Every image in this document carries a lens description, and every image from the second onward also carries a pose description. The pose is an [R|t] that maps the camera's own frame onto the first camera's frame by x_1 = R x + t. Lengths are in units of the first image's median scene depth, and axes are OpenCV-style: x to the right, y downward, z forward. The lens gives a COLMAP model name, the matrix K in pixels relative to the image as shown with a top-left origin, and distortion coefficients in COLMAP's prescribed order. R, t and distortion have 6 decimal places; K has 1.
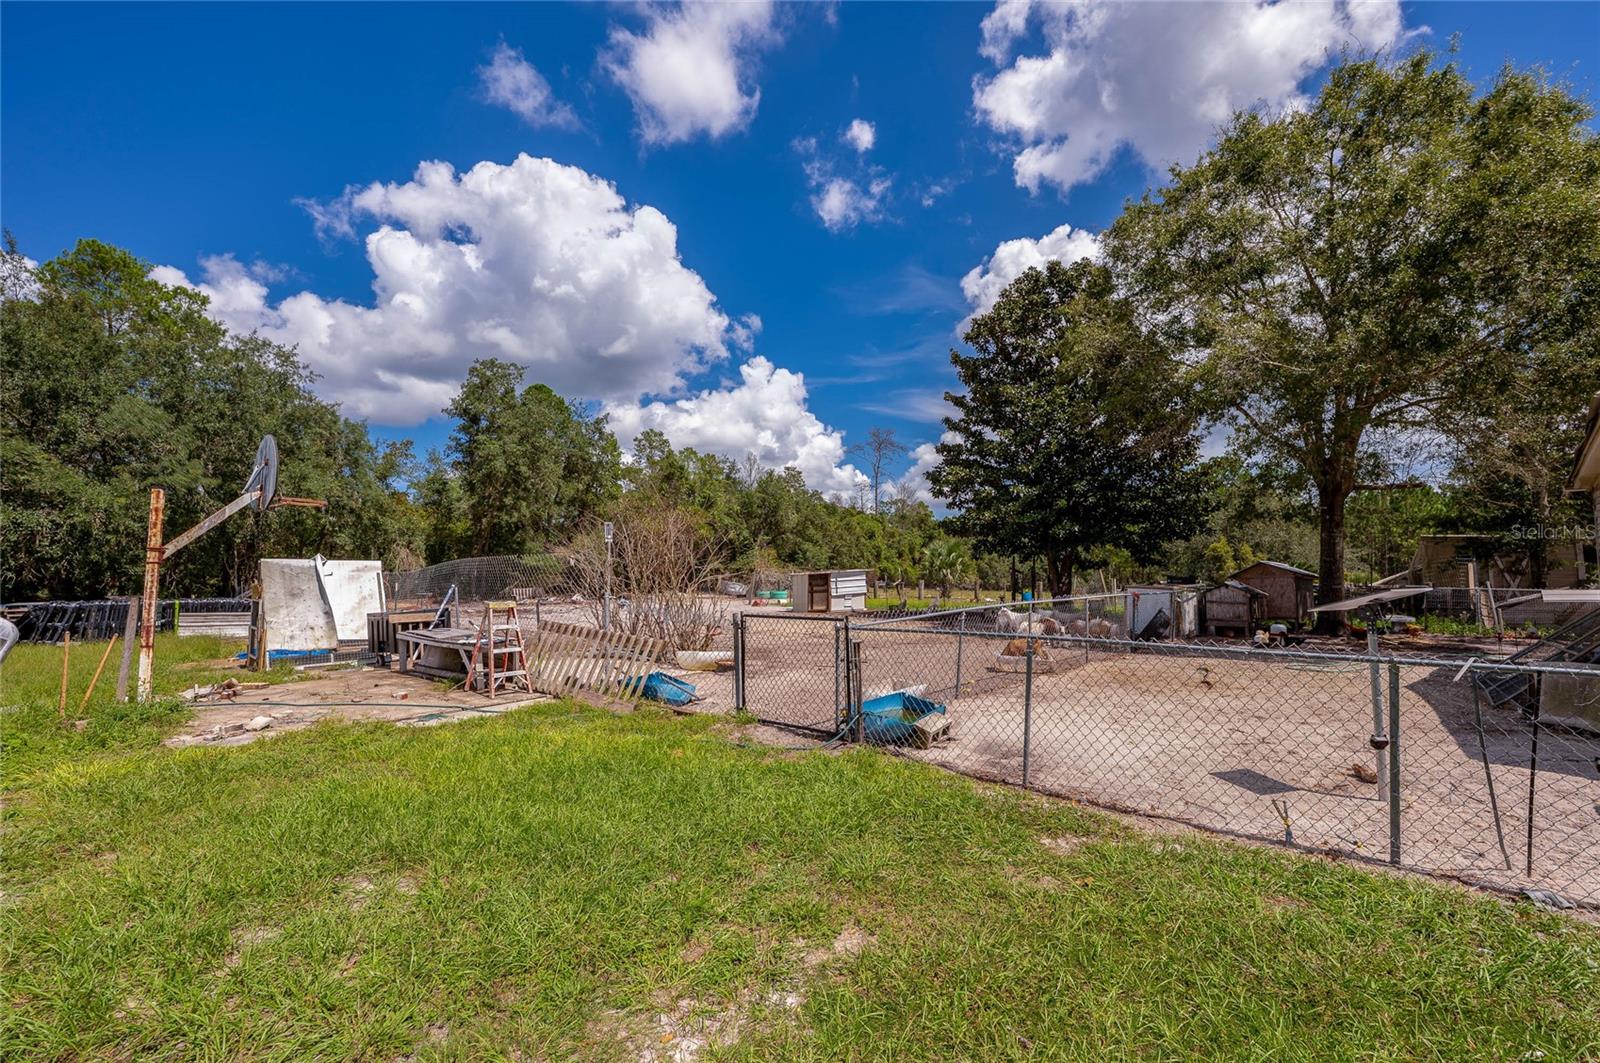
lens RADIAL K [[641.8, 0, 800.0], [0, 641.8, 531.5], [0, 0, 1]] dist [-0.014845, 0.000053]
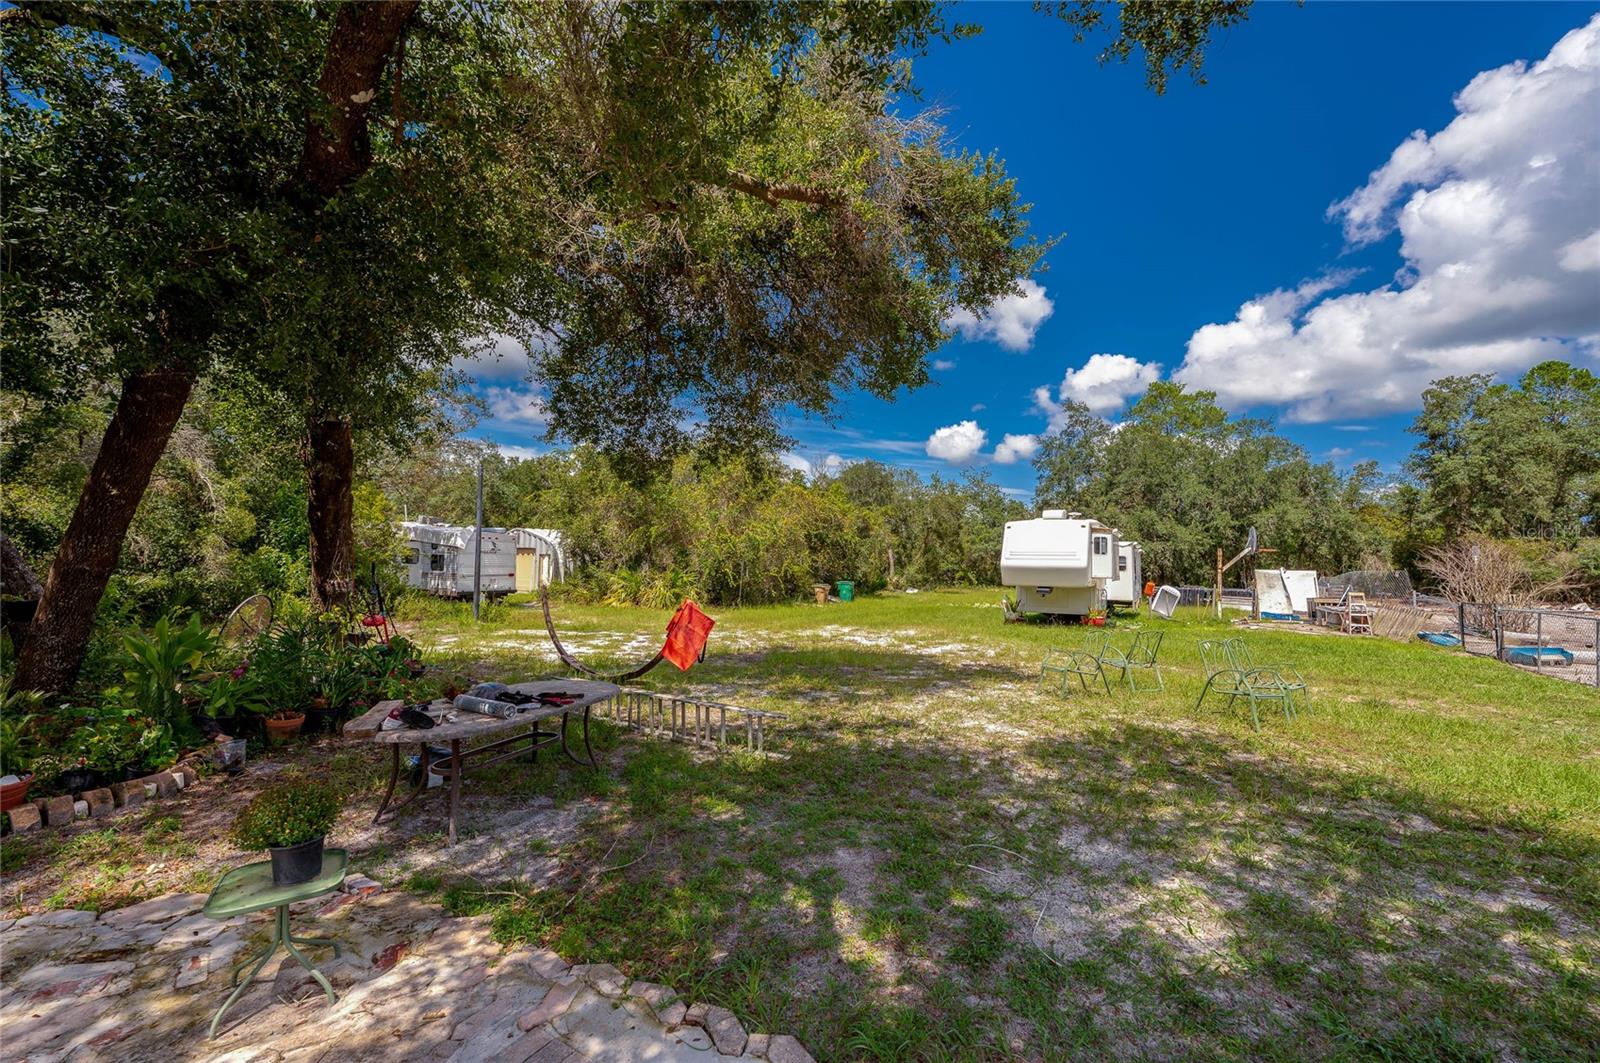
lens RADIAL K [[619.4, 0, 799.5], [0, 619.4, 534.3], [0, 0, 1]] dist [-0.026037, -0.000061]
pose [[0.214293, -0.040729, -0.975920, 0.777339], [0.043564, 0.998535, -0.032107, -0.071163], [0.975797, -0.035635, 0.215753, -0.874407]]
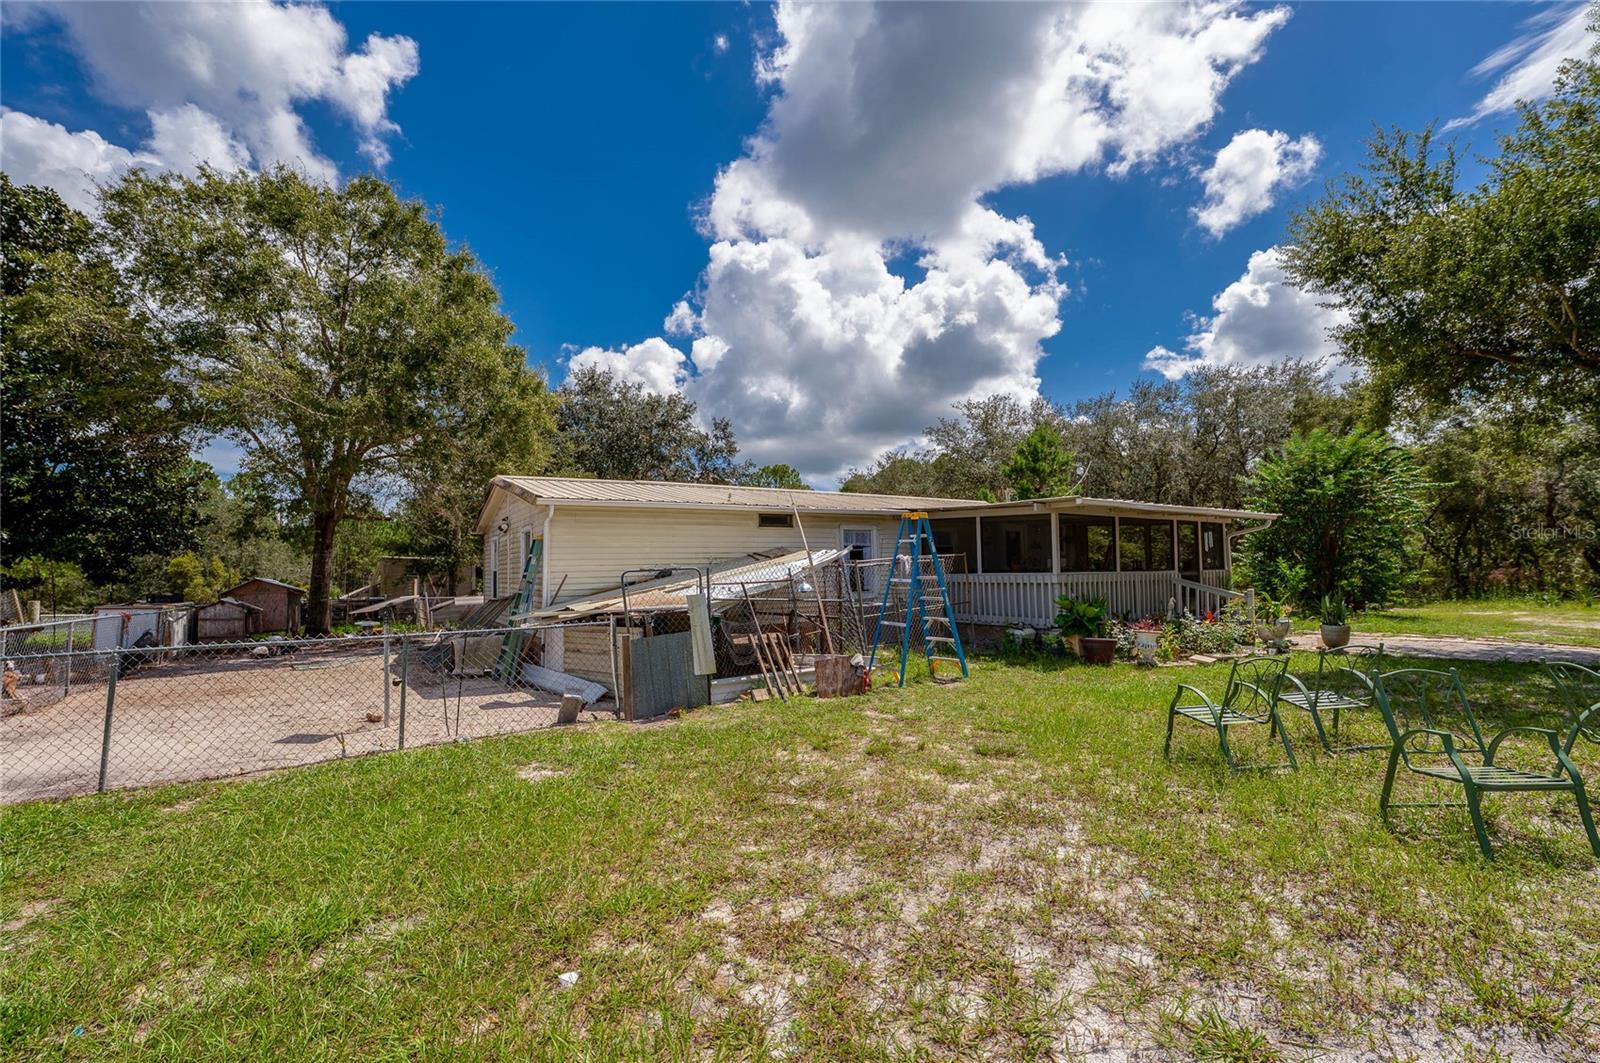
lens RADIAL K [[680.2, 0, 805.6], [0, 680.2, 537.0], [0, 0, 1]] dist [-0.014088, 0.000086]
pose [[0.216717, 0.053759, 0.974753, -0.169474], [-0.041810, 0.998078, -0.045750, -0.008093], [-0.975339, -0.030839, 0.218548, -0.124502]]
